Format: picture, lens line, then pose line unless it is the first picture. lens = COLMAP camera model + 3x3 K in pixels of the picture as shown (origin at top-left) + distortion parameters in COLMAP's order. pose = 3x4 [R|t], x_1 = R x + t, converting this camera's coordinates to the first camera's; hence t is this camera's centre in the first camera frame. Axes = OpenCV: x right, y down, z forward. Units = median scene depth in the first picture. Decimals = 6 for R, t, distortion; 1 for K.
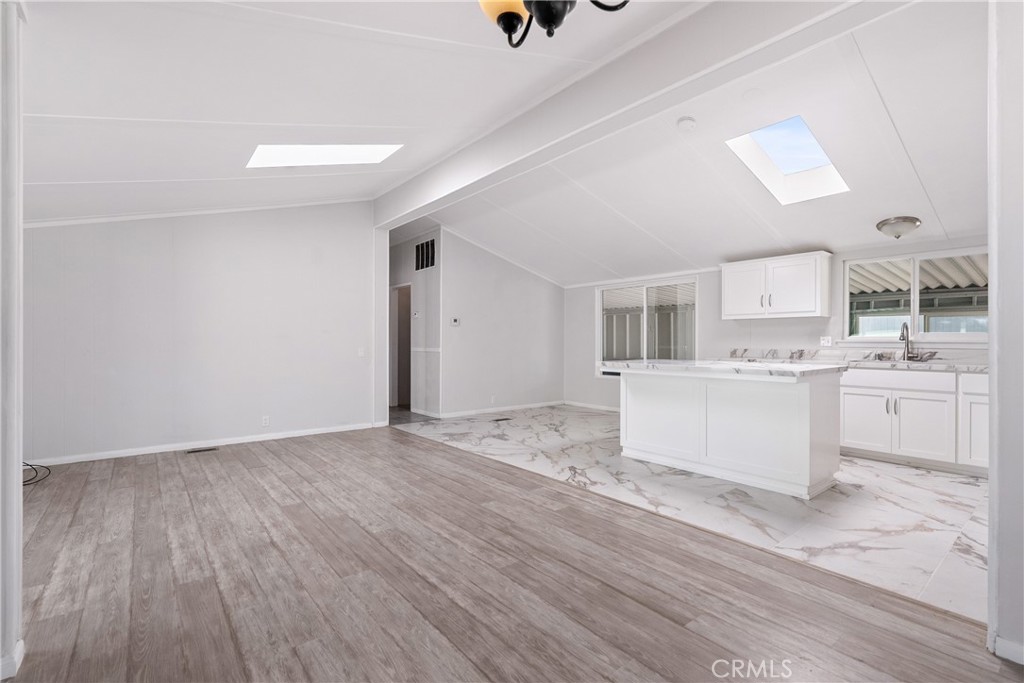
lens RADIAL K [[465.5, 0, 512.0], [0, 465.5, 341.5], [0, 0, 1]] dist [-0.002232, -0.000120]
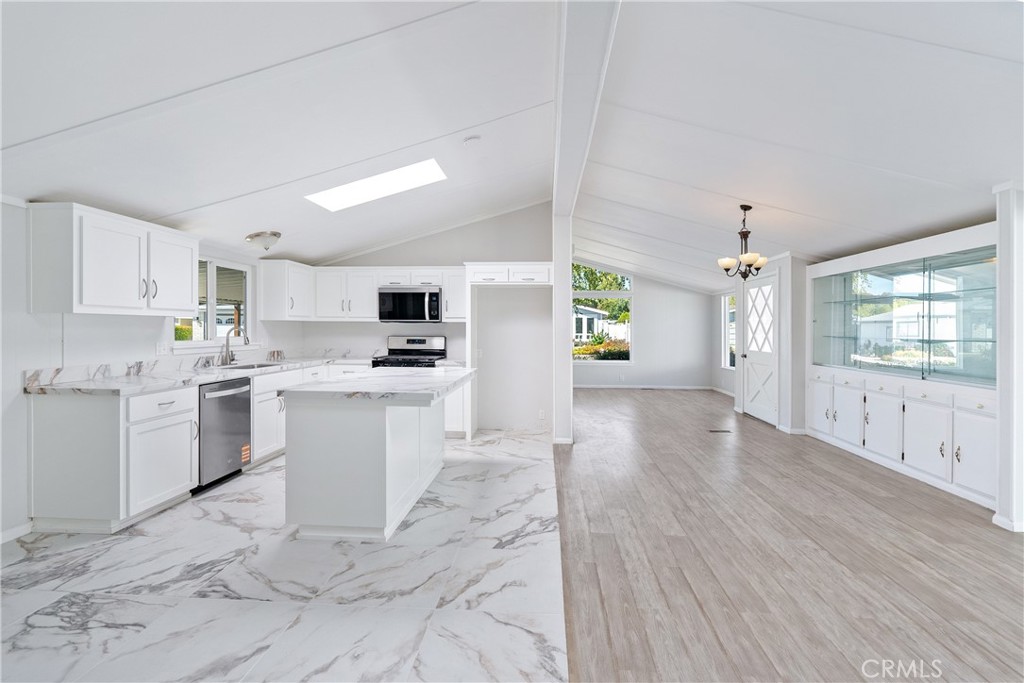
lens RADIAL K [[477.4, 0, 514.9], [0, 477.4, 329.9], [0, 0, 1]] dist [-0.003933, 0.001339]
pose [[-0.735159, -0.007570, 0.677853, -0.459951], [-0.006090, 0.999971, 0.004562, -0.061888], [-0.677868, -0.000774, -0.735184, 1.933662]]
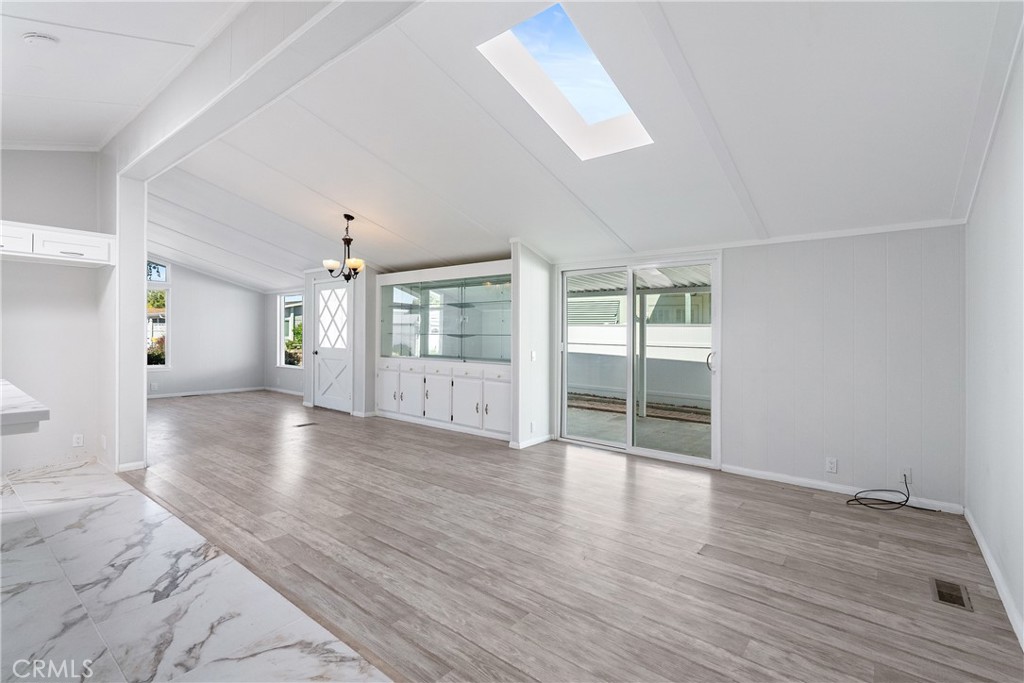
lens RADIAL K [[470.0, 0, 513.6], [0, 470.0, 330.6], [0, 0, 1]] dist [-0.000600, 0.000553]
pose [[-0.975959, -0.012912, -0.217574, -0.181840], [-0.011565, 0.999905, -0.007466, -0.040033], [0.217649, -0.004770, -0.976015, 2.076442]]
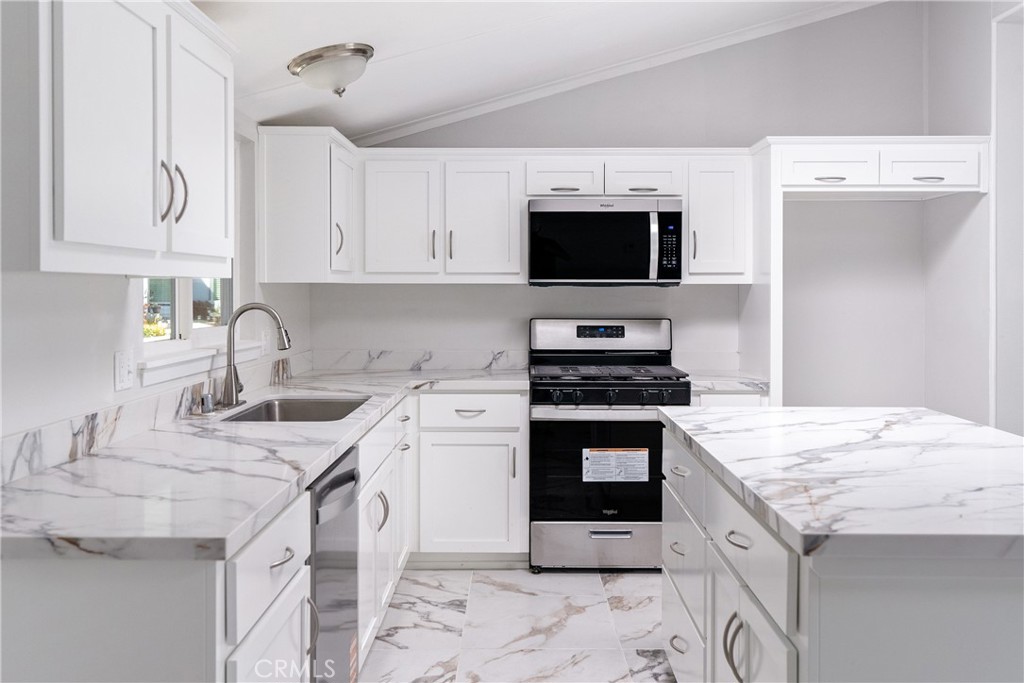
lens RADIAL K [[926.5, 0, 513.1], [0, 926.5, 297.7], [0, 0, 1]] dist [0.009712, 0.005411]
pose [[-0.773769, -0.007835, 0.633419, 0.284312], [-0.001107, 0.999939, 0.011018, -0.076912], [-0.633467, 0.007824, -0.773730, 2.070842]]
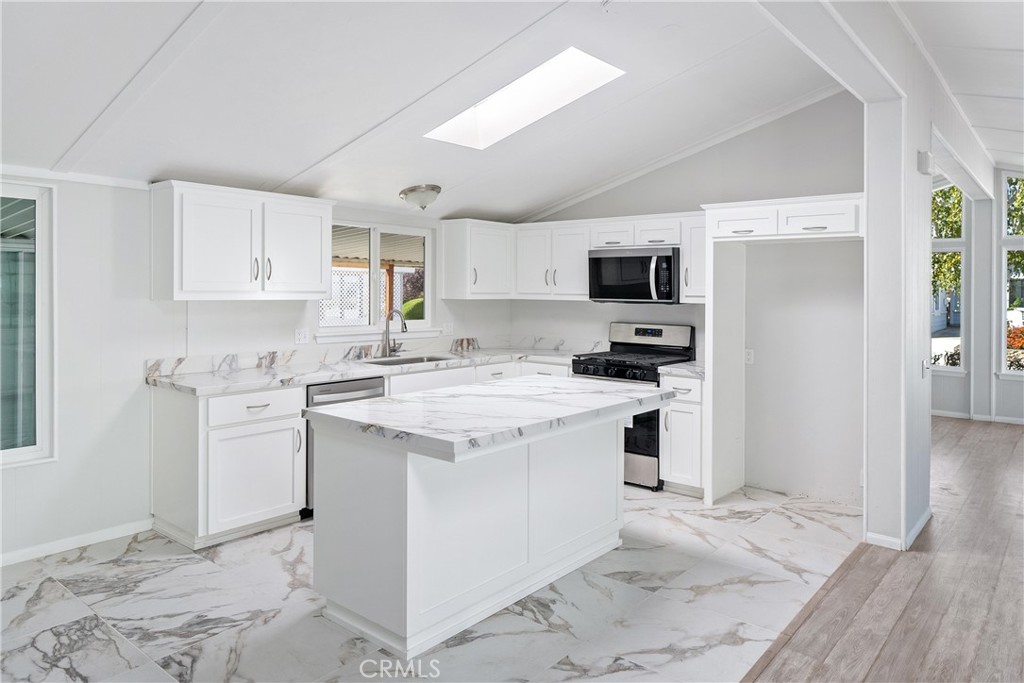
lens RADIAL K [[680.9, 0, 513.1], [0, 680.9, 296.5], [0, 0, 1]] dist [-0.001245, 0.001521]
pose [[-0.198191, -0.012559, 0.980083, -0.512003], [-0.009698, 0.999894, 0.010852, -0.112219], [-0.980115, -0.007355, -0.198292, 1.472575]]
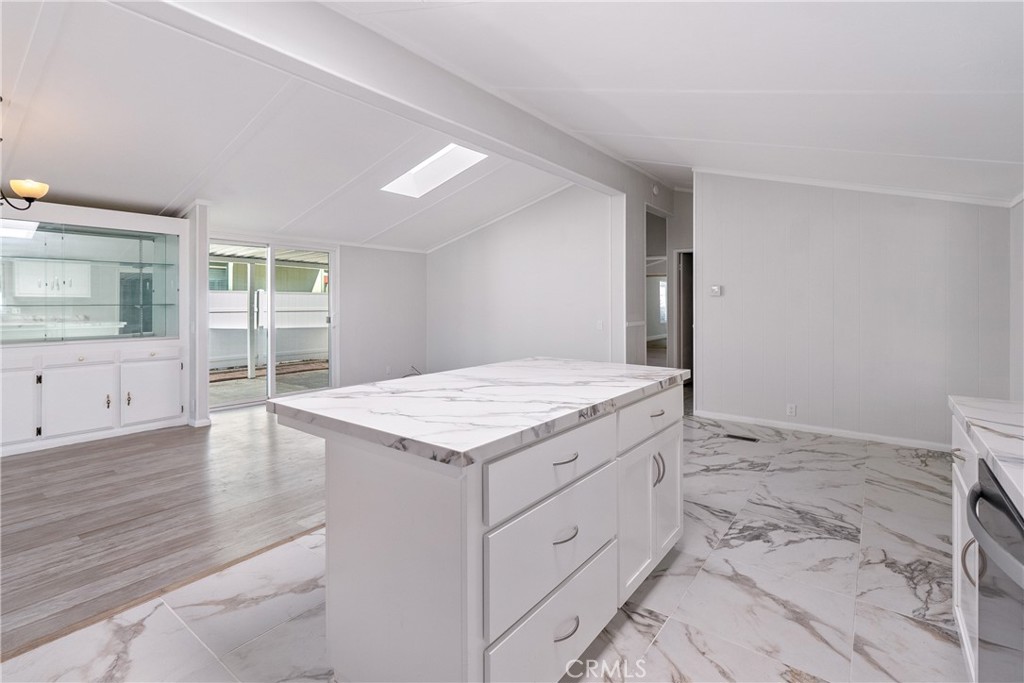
lens RADIAL K [[481.7, 0, 513.2], [0, 481.7, 295.4], [0, 0, 1]] dist [-0.002084, -0.000209]
pose [[0.242964, -0.008616, -0.969997, 1.191186], [-0.005016, 0.999936, -0.010138, -0.055032], [0.970022, 0.007329, 0.242905, 1.091023]]
